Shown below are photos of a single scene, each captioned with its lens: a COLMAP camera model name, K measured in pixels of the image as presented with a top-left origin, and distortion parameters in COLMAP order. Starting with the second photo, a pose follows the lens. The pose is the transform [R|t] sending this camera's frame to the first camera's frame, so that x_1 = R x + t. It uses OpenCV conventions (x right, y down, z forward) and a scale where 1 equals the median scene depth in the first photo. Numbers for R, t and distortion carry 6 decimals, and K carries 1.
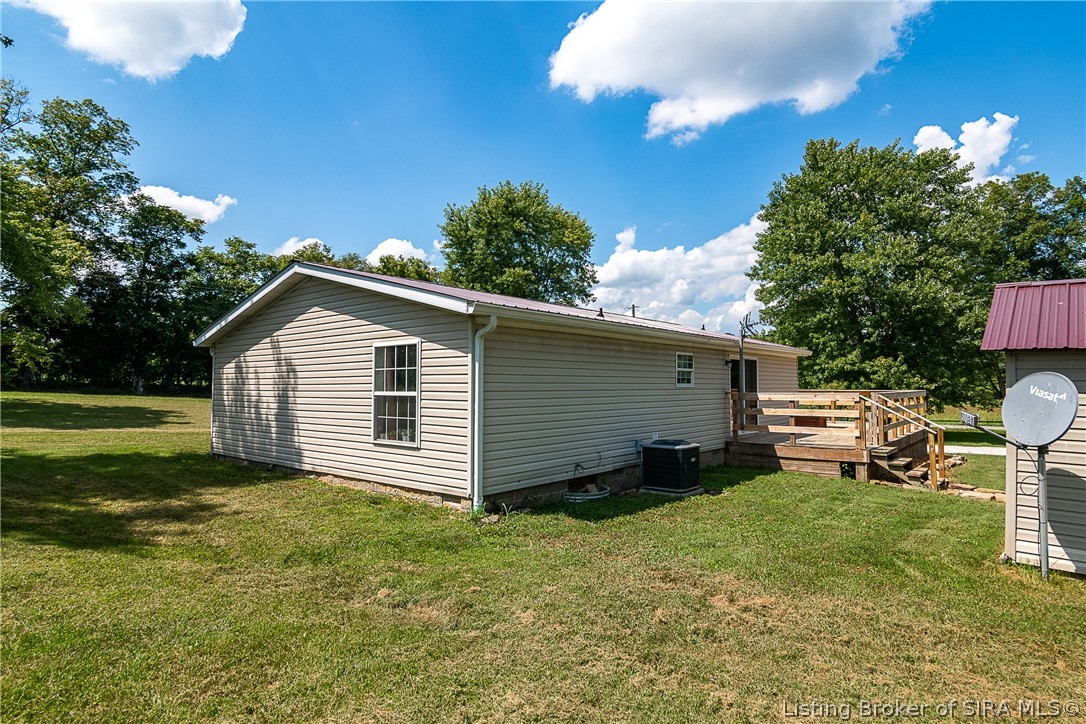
lens RADIAL K [[588.2, 0, 541.3], [0, 588.2, 373.5], [0, 0, 1]] dist [-0.001293, 0.000540]
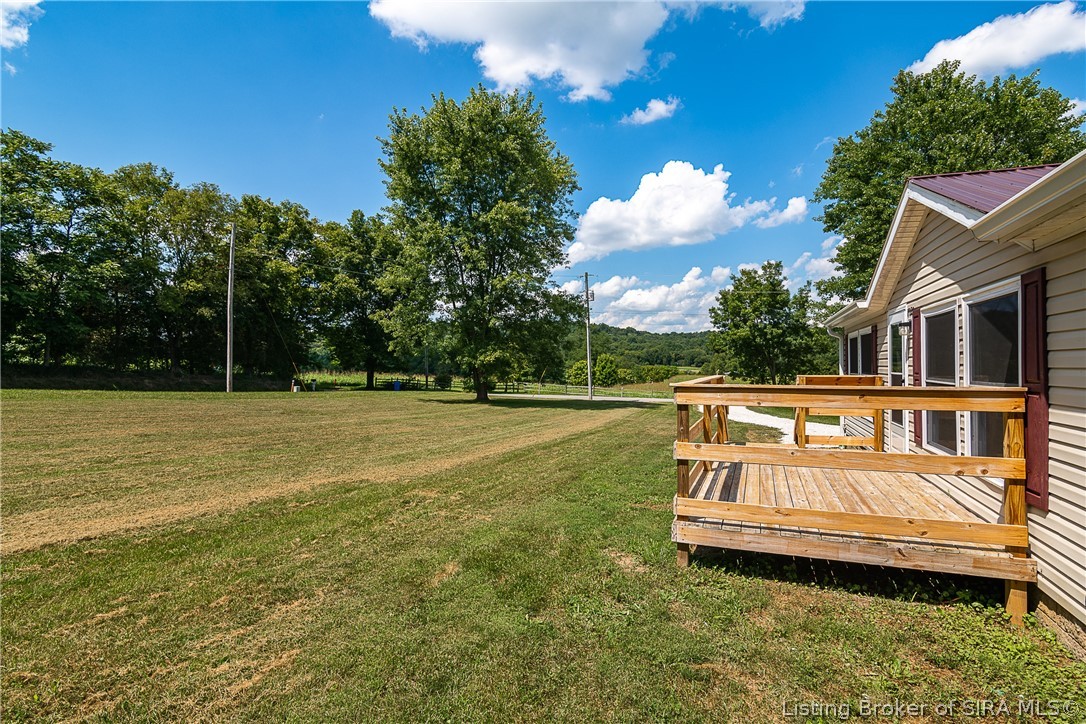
lens RADIAL K [[557.5, 0, 543.0], [0, 557.5, 362.0], [0, 0, 1]] dist [0.001960, 0.000392]
pose [[0.951245, 0.000344, 0.308436, -0.180679], [-0.003067, 0.999960, 0.008343, 0.009342], [-0.308421, -0.008883, 0.951208, 0.279665]]
